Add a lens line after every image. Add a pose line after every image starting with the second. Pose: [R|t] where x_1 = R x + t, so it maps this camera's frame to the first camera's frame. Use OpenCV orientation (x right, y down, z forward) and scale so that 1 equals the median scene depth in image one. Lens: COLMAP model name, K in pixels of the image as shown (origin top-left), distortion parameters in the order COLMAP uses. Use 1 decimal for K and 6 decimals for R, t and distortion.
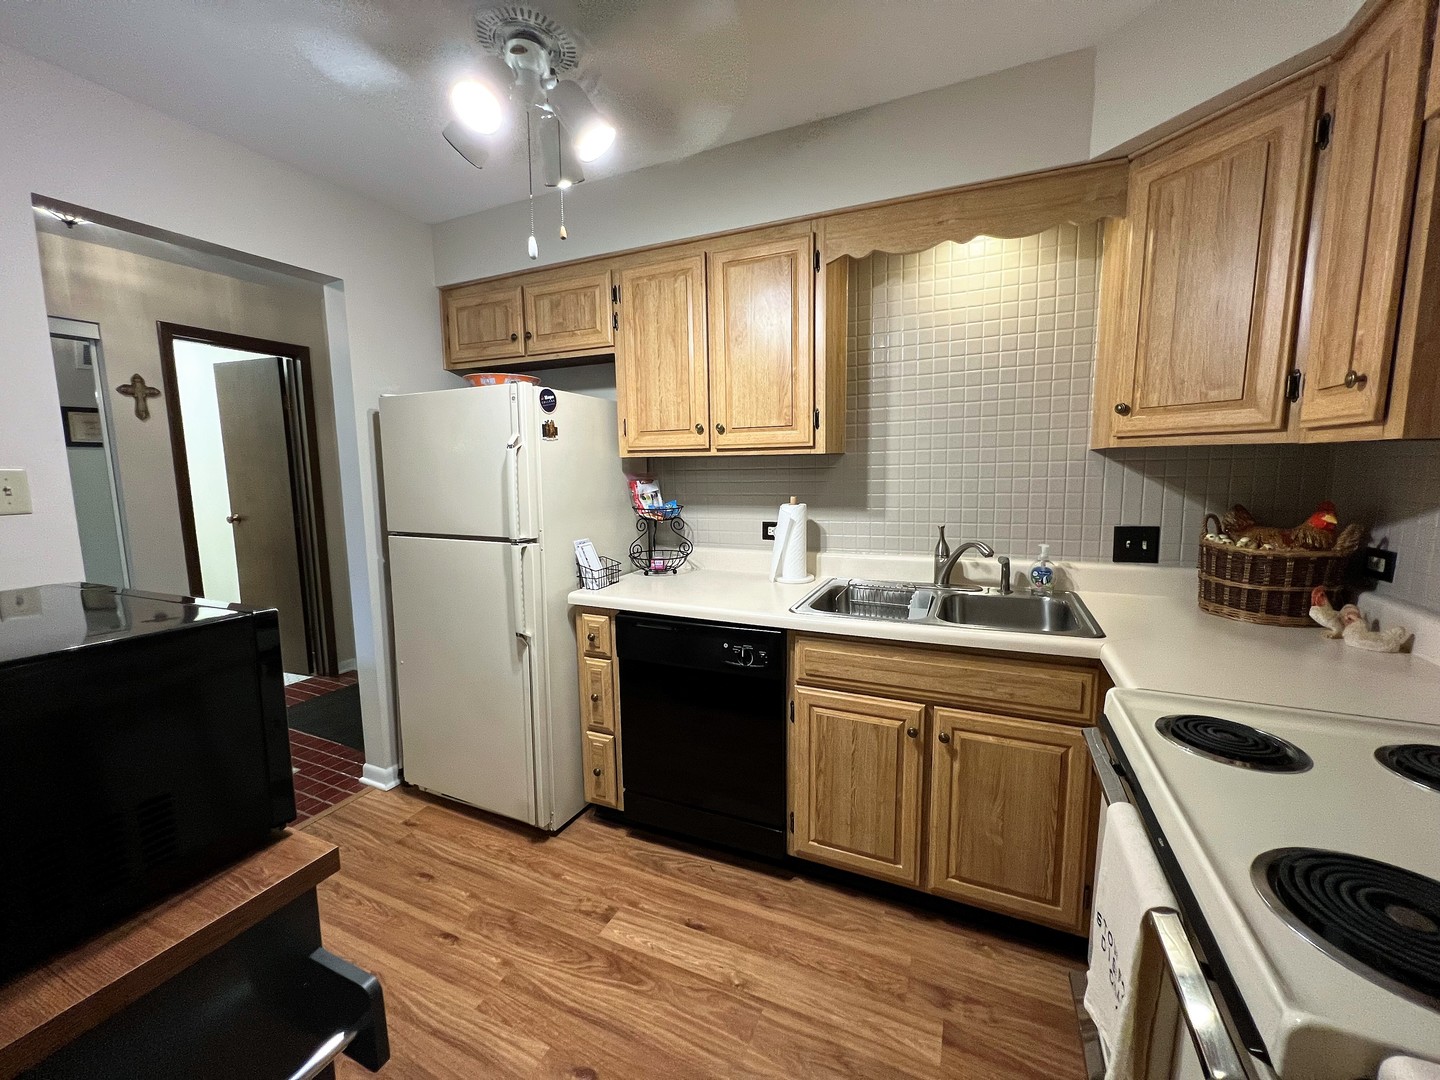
lens RADIAL K [[576.8, 0, 718.3], [0, 576.8, 537.2], [0, 0, 1]] dist [-0.000464, -0.000070]
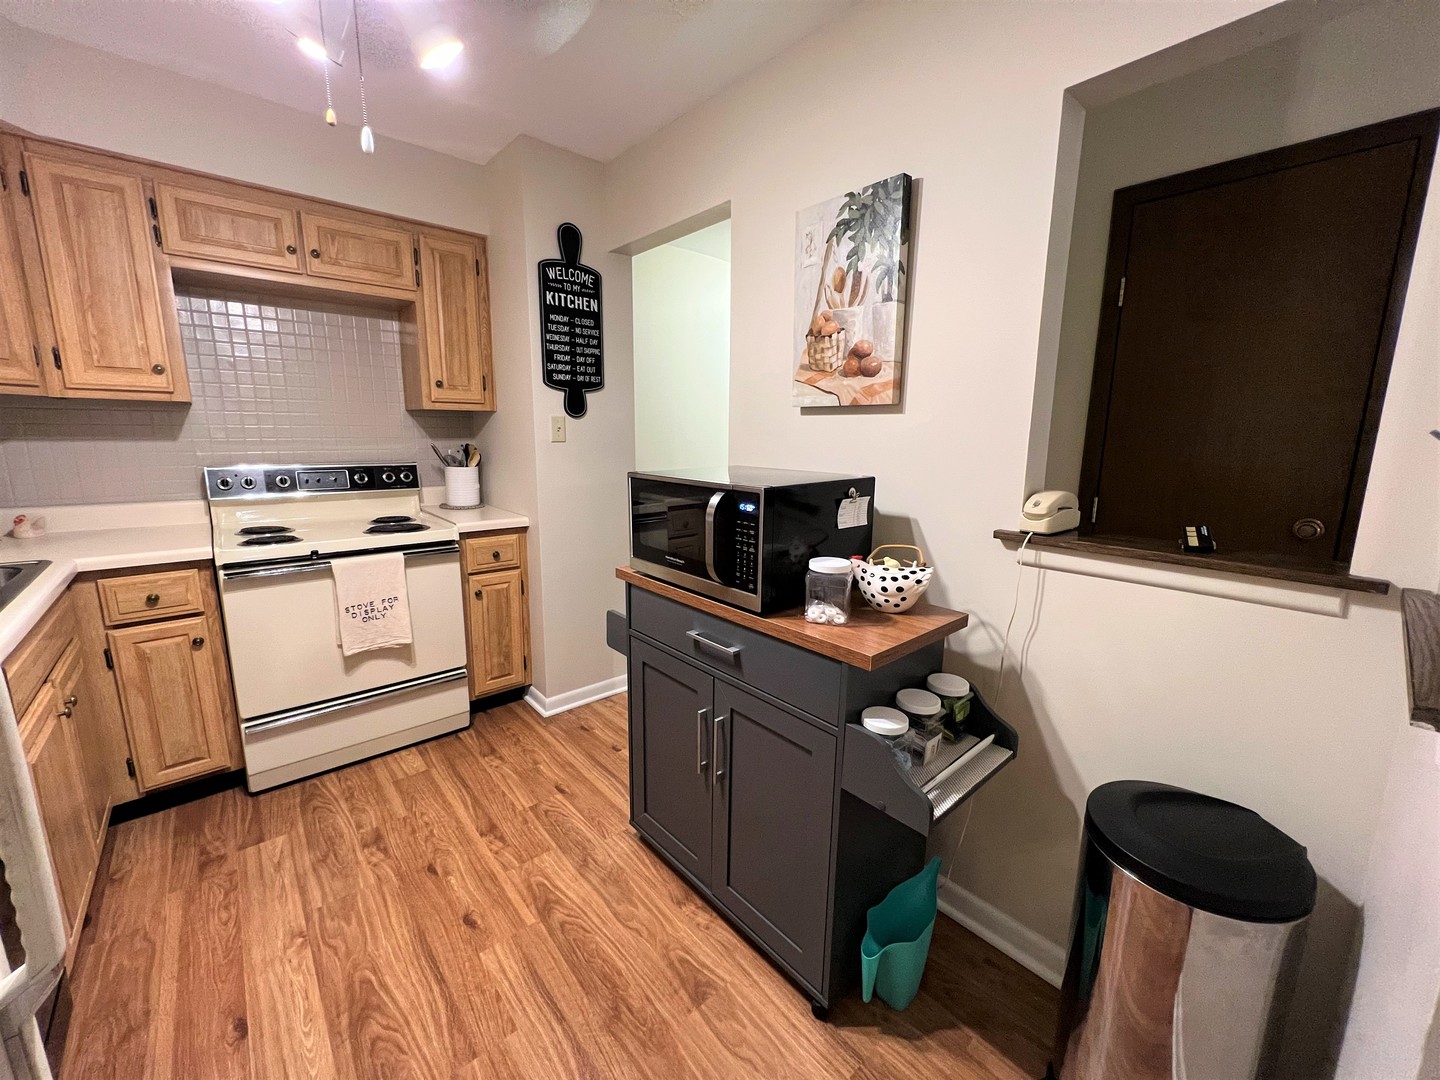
lens RADIAL K [[576.8, 0, 719.1], [0, 576.8, 536.8], [0, 0, 1]] dist [-0.000464, -0.000070]
pose [[-0.912332, -0.073316, 0.402833, -1.025699], [0.047487, 0.958253, 0.281951, -0.131973], [-0.406687, 0.276363, -0.870763, 1.469588]]
